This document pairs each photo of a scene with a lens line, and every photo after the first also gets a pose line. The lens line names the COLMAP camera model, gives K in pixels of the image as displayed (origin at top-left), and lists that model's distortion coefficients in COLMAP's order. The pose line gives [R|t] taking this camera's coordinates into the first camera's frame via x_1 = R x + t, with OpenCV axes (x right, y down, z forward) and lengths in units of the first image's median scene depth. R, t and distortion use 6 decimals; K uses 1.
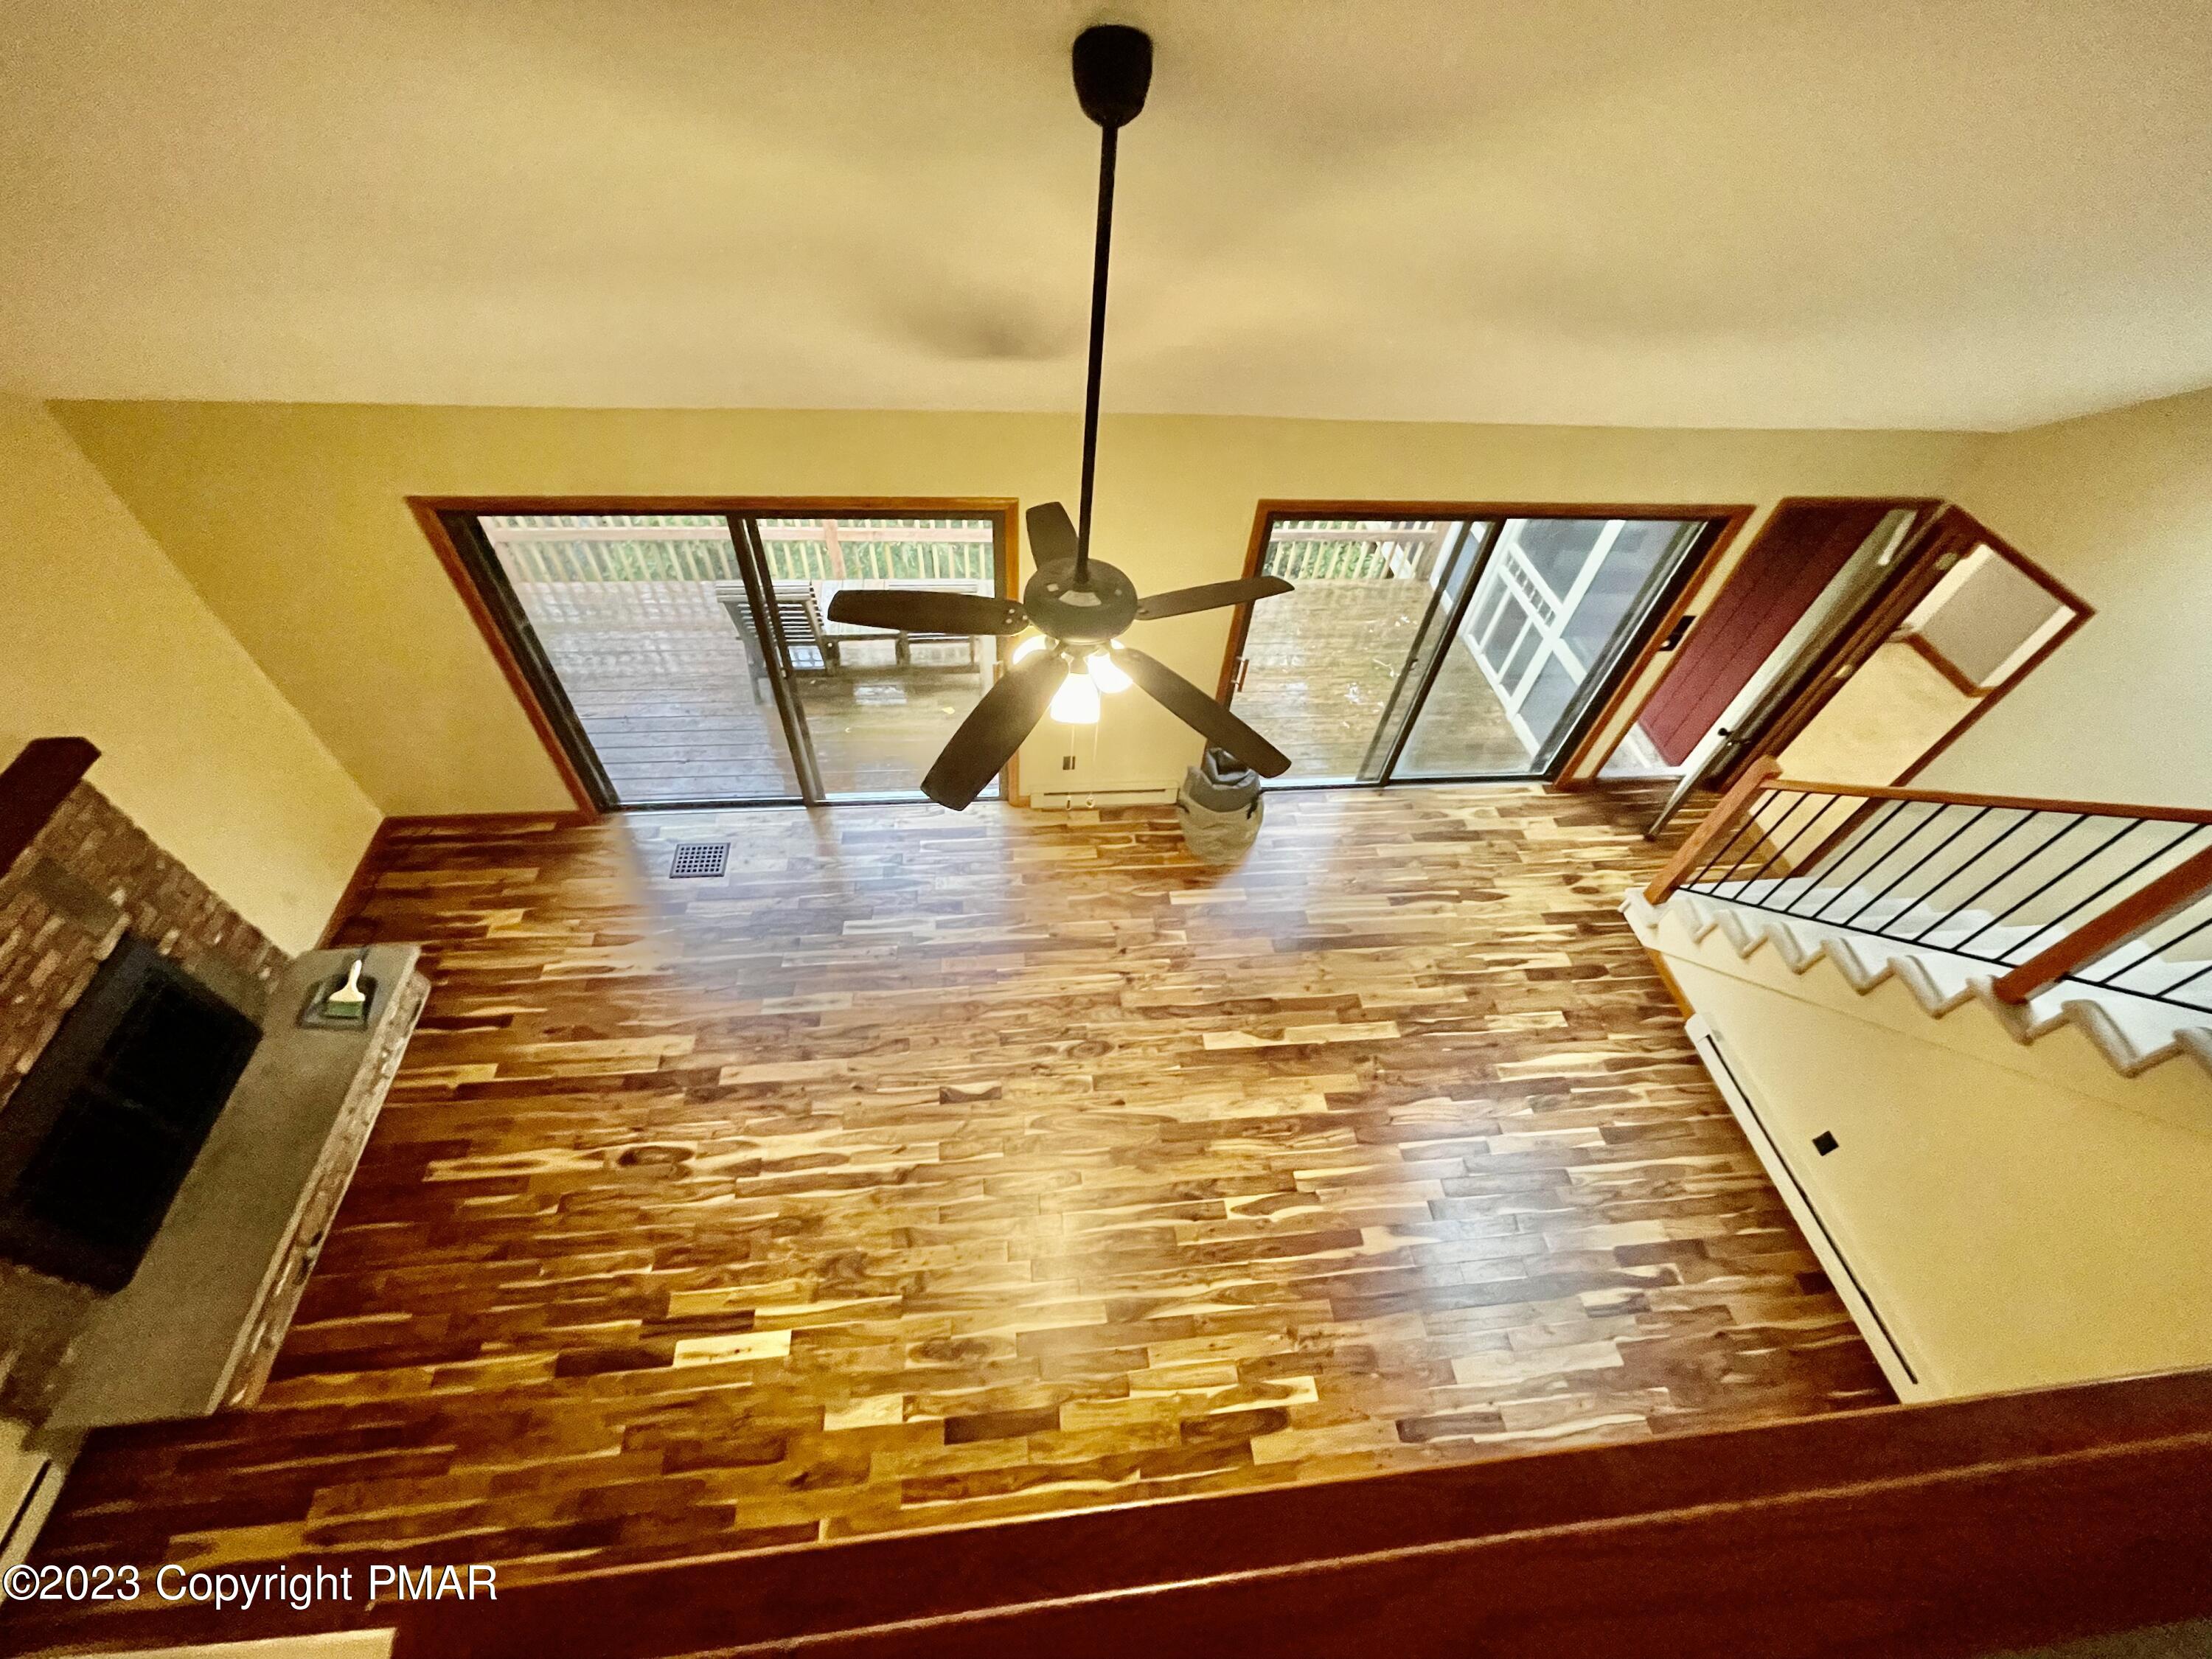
lens RADIAL K [[893.9, 0, 1101.6], [0, 893.9, 833.6], [0, 0, 1]] dist [-0.000662, 0.000210]
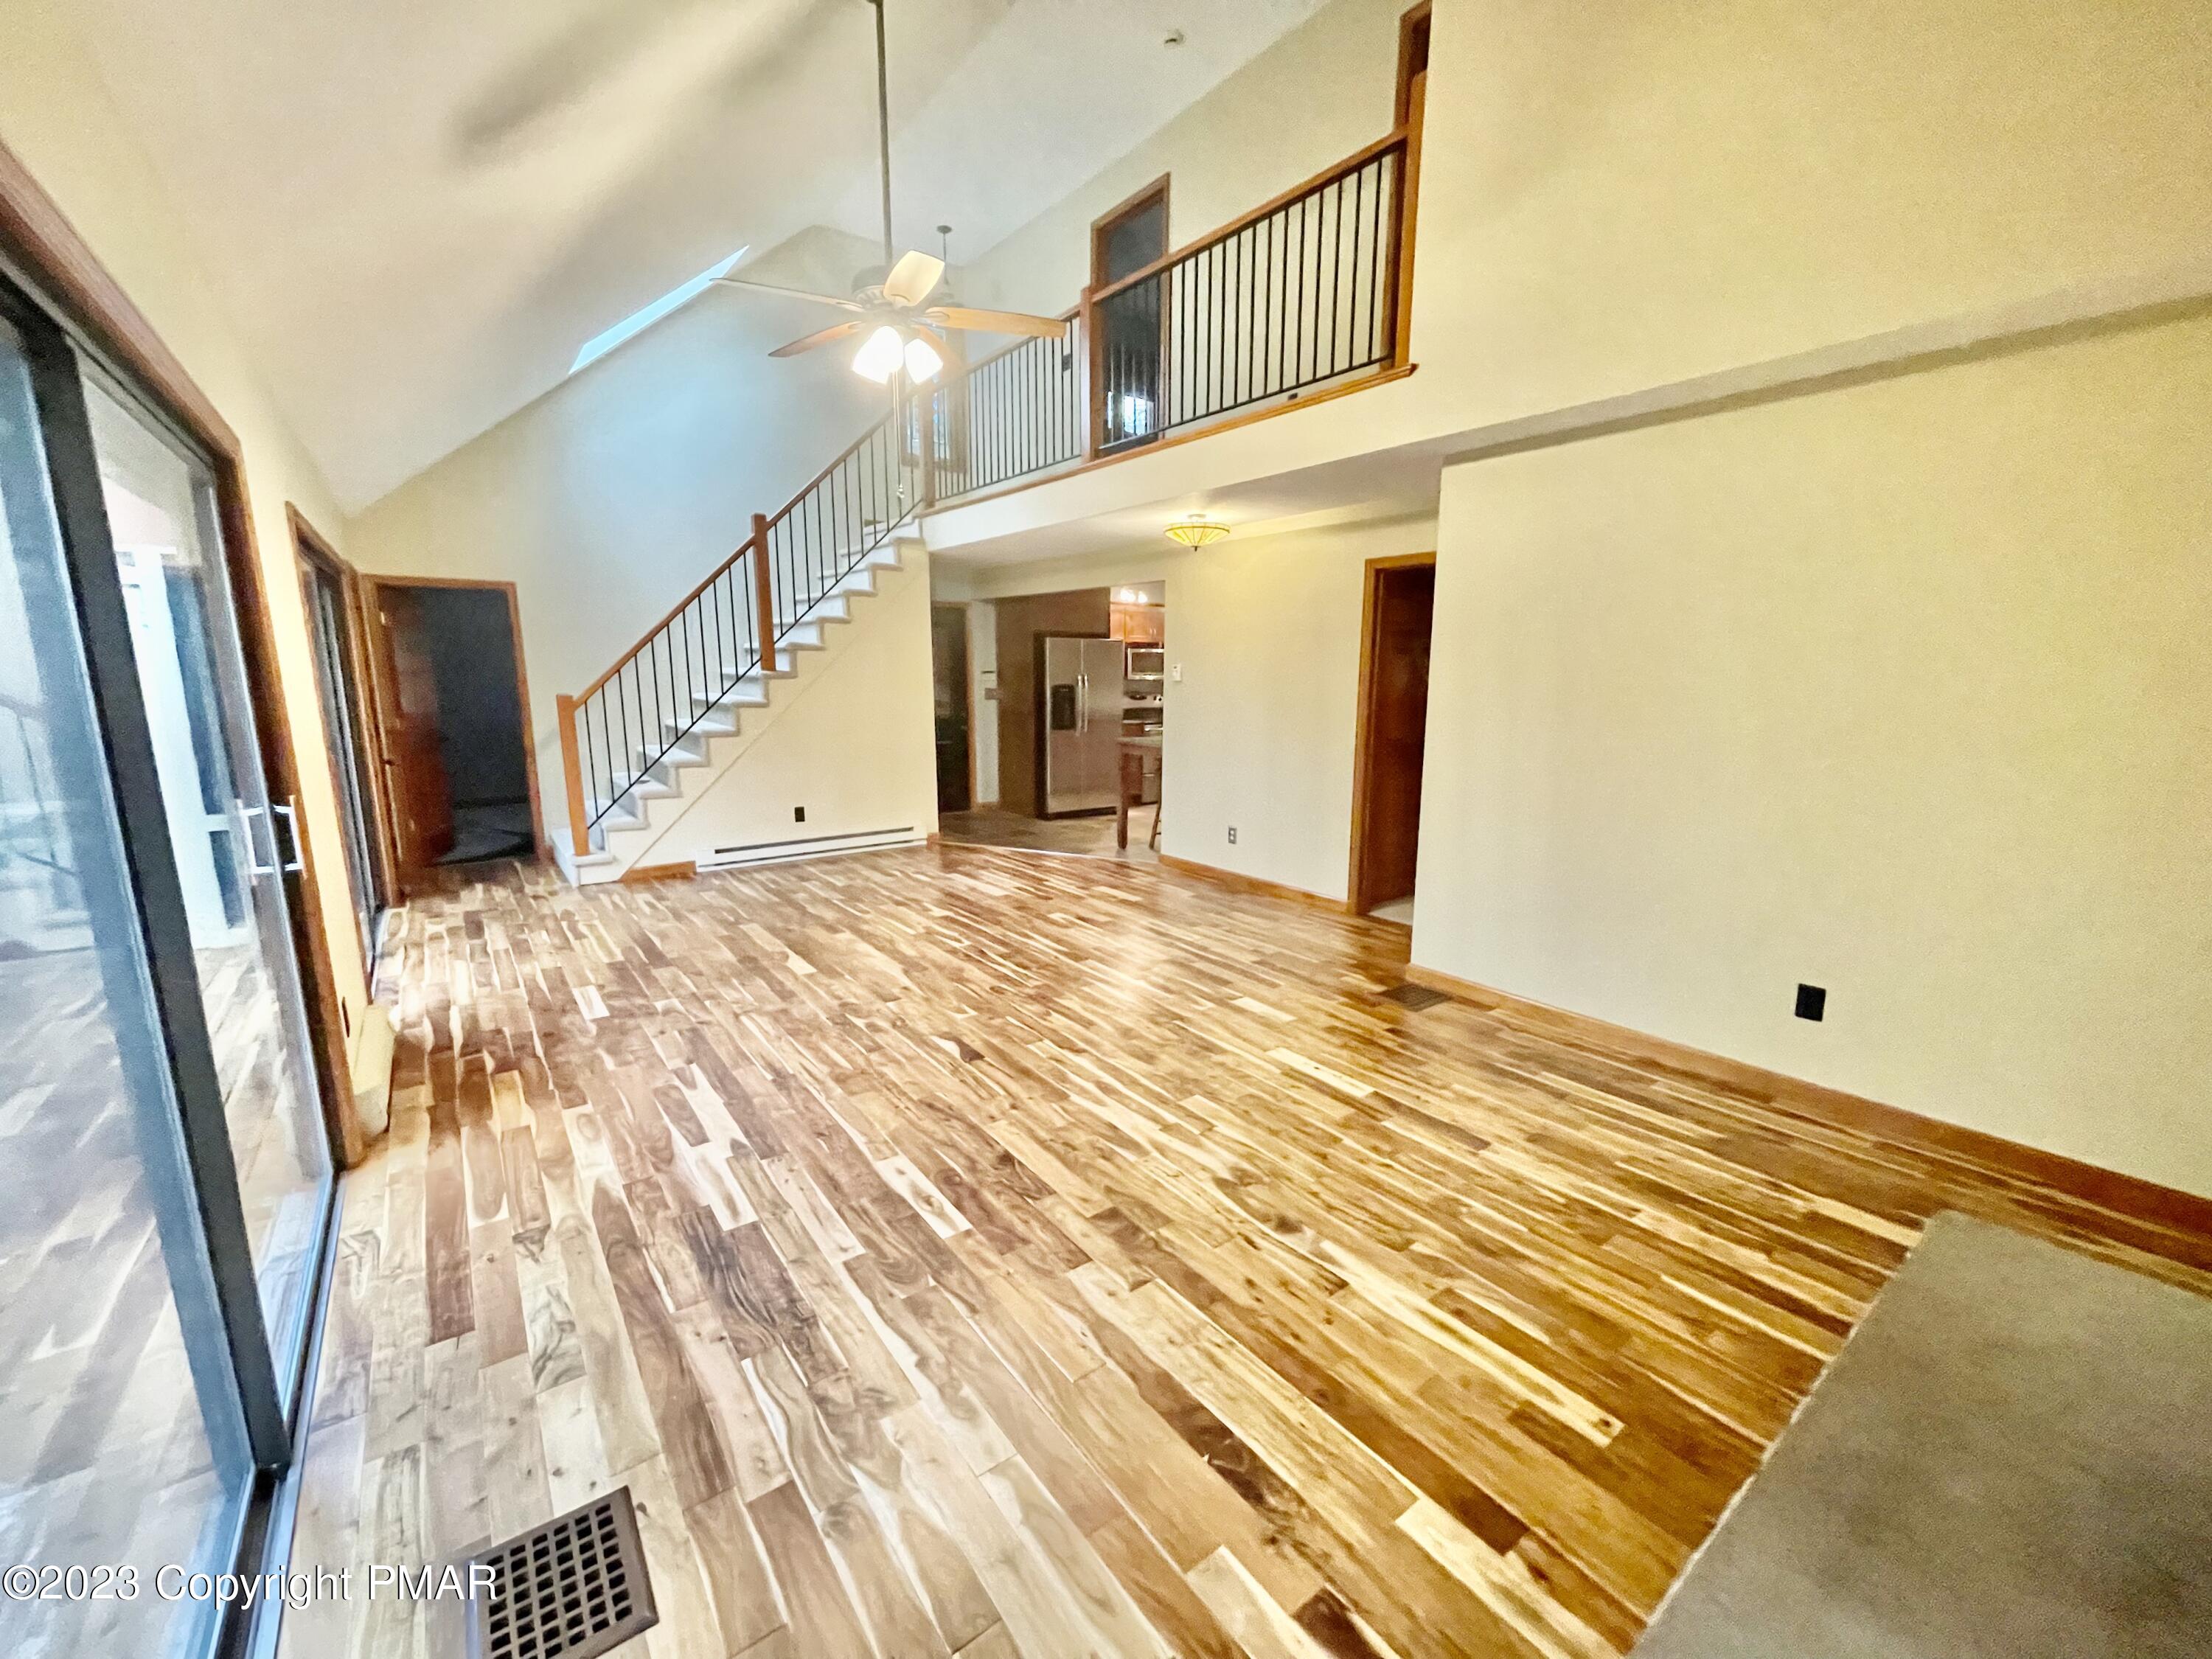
lens RADIAL K [[893.9, 0, 1094.7], [0, 893.9, 834.3], [0, 0, 1]] dist [-0.000662, 0.000210]
pose [[-0.501519, -0.227184, 0.834785, -0.900132], [0.636963, 0.556002, 0.533986, -0.182594], [-0.585455, 0.799531, -0.134137, 0.941147]]
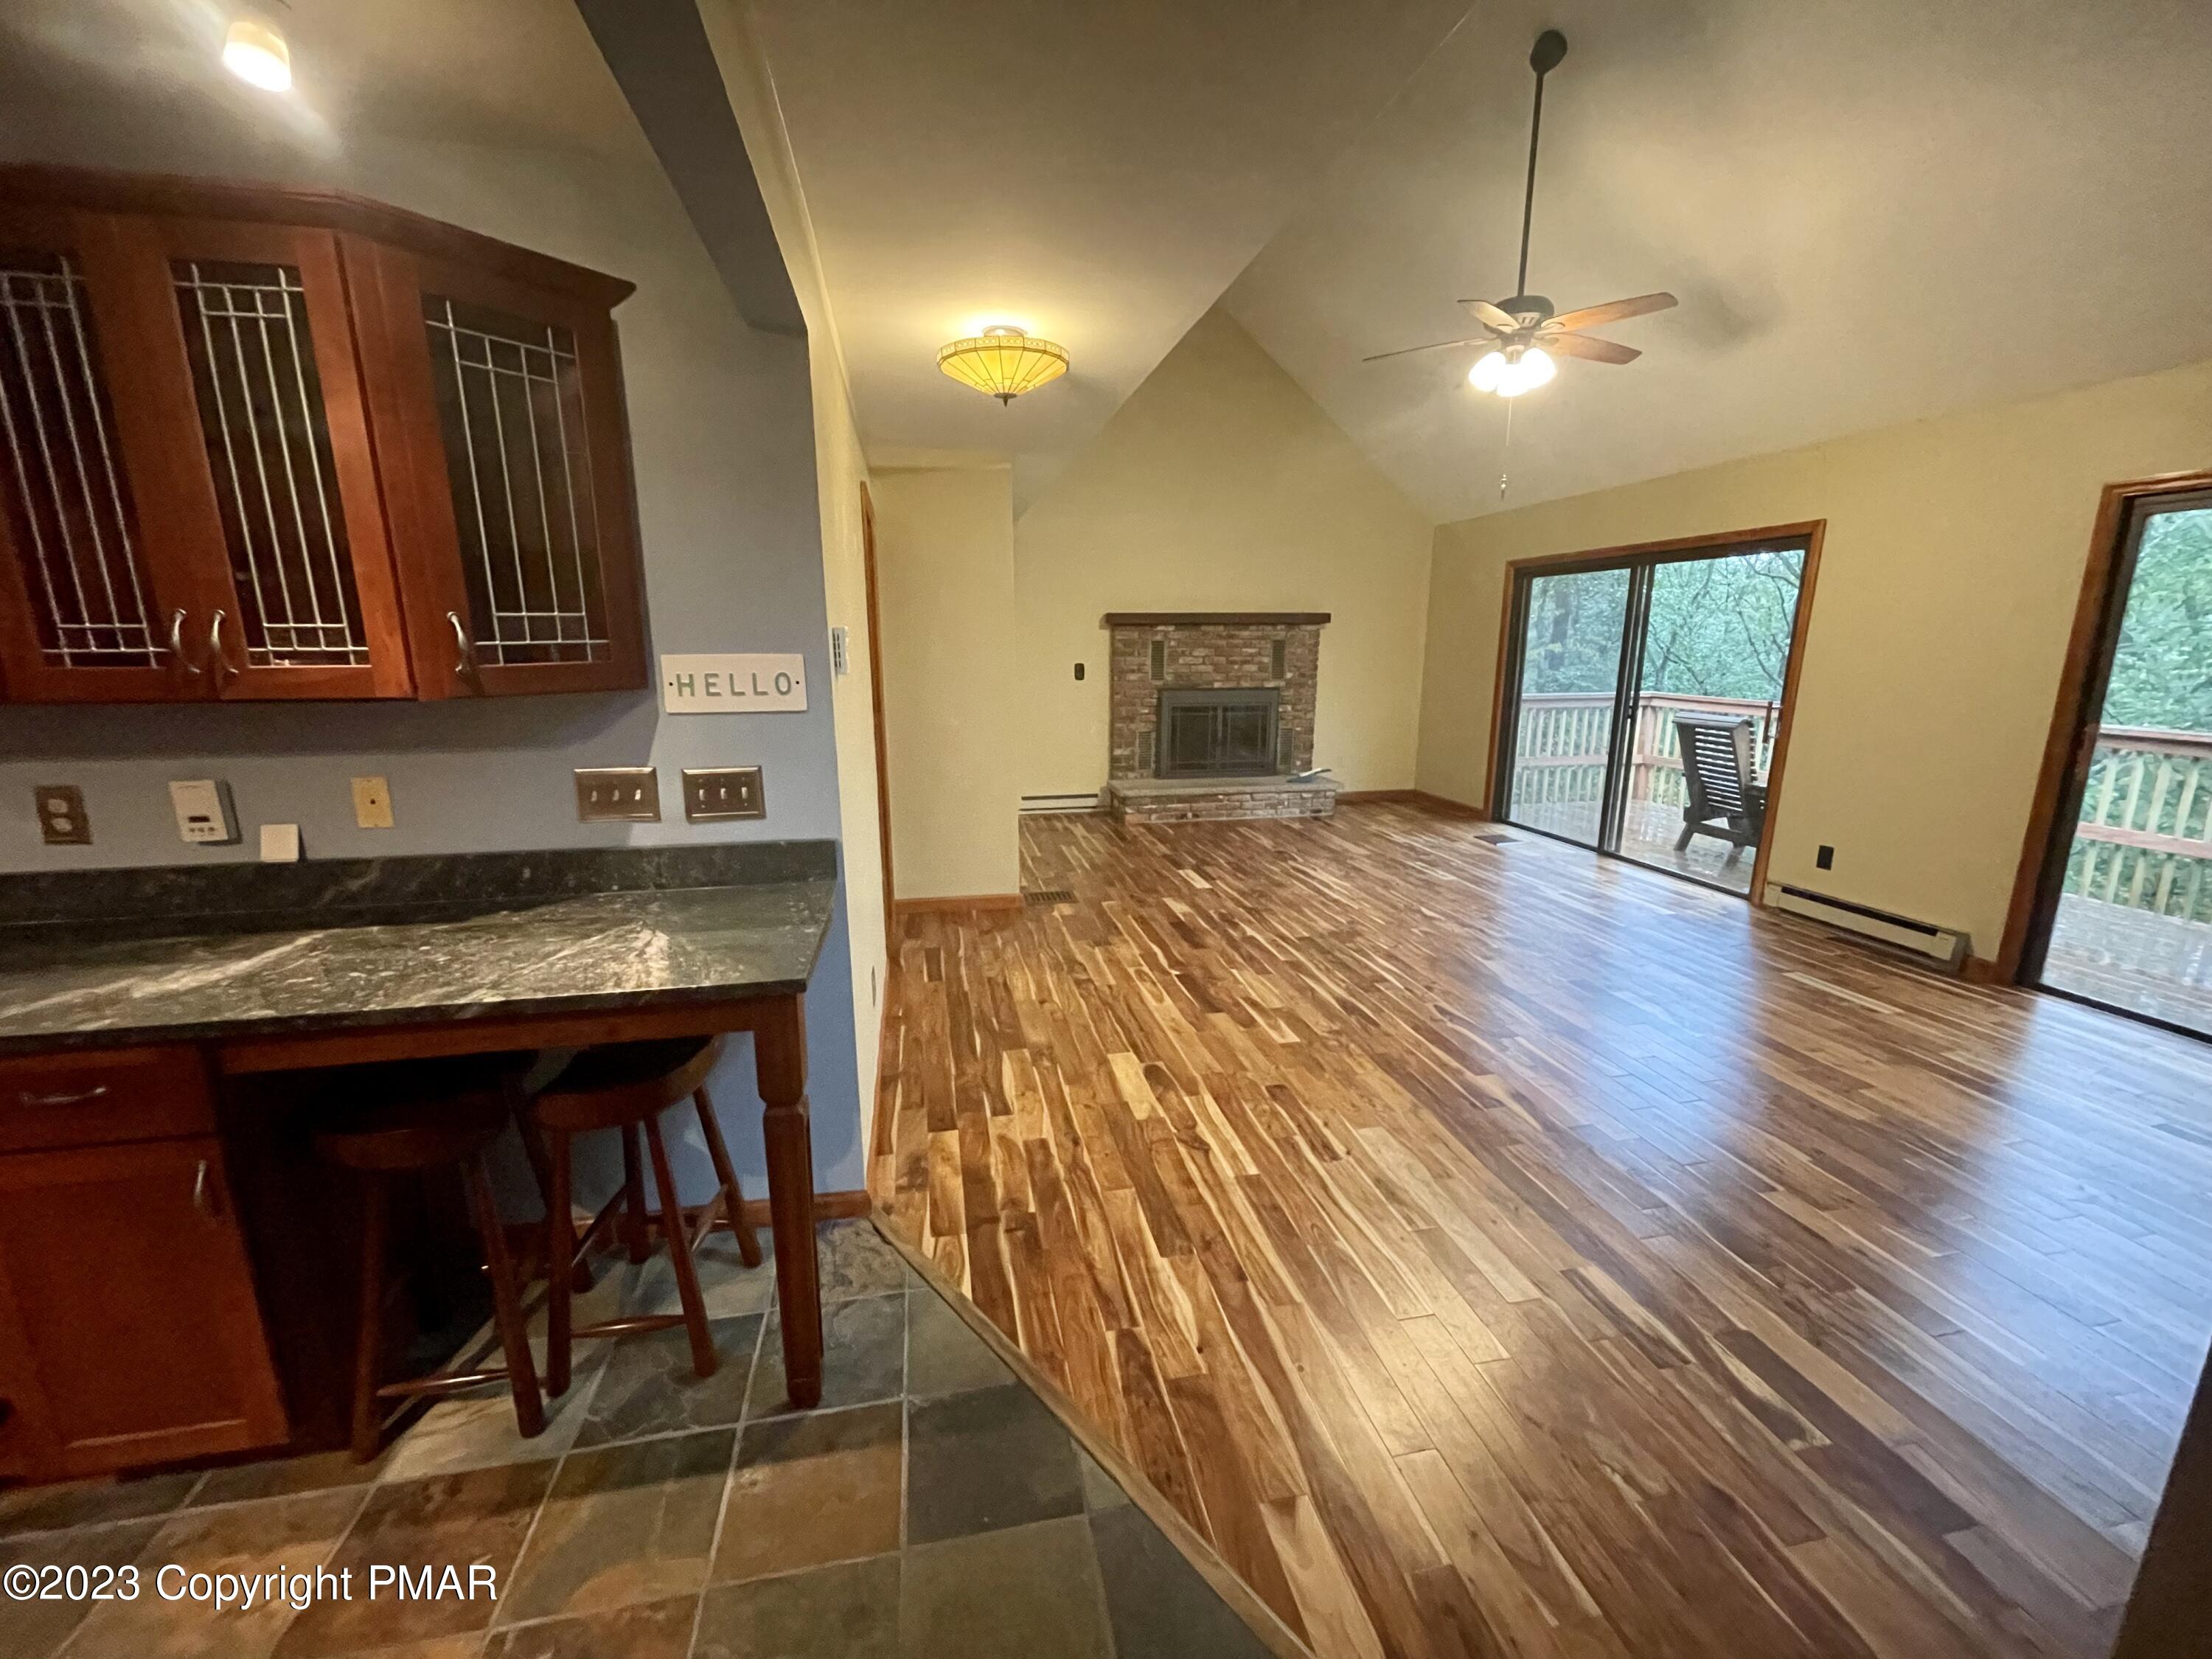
lens RADIAL K [[893.9, 0, 1099.0], [0, 893.9, 832.7], [0, 0, 1]] dist [-0.000662, 0.000210]
pose [[0.092484, 0.142580, -0.985453, 0.972541], [-0.755153, 0.655112, 0.023914, 0.540851], [0.648992, 0.741956, 0.168257, 0.502557]]
